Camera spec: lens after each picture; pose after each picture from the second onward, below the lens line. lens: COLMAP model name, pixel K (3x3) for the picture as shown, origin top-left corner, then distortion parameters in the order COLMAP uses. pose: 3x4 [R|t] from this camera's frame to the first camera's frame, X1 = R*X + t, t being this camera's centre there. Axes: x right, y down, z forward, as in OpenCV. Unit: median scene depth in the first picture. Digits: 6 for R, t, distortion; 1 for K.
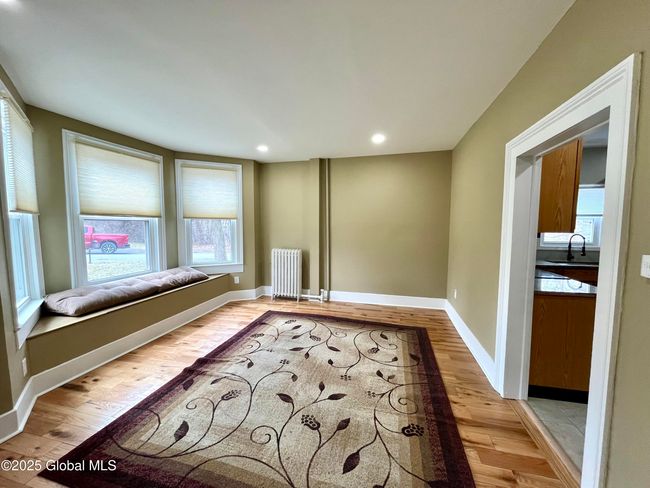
lens RADIAL K [[262.5, 0, 325.2], [0, 262.5, 244.4], [0, 0, 1]] dist [0.003422, 0.000660]
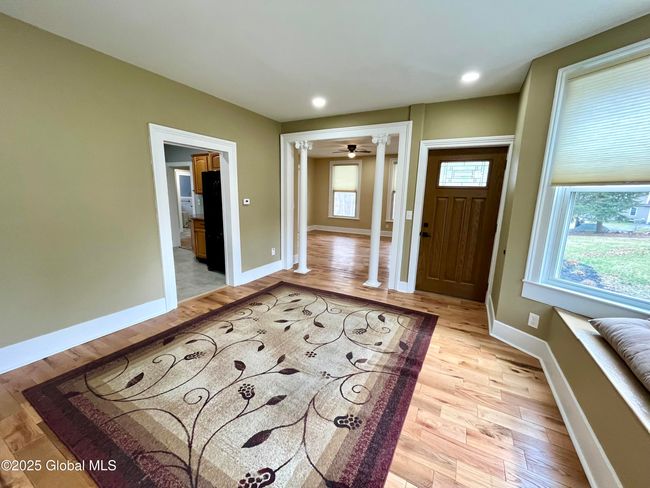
lens RADIAL K [[262.5, 0, 322.6], [0, 262.5, 241.8], [0, 0, 1]] dist [0.003422, 0.000660]
pose [[-0.963348, -0.069043, 0.259219, -0.403032], [-0.003497, 0.969461, 0.245222, -0.121886], [-0.268233, 0.235327, -0.934169, 1.769773]]
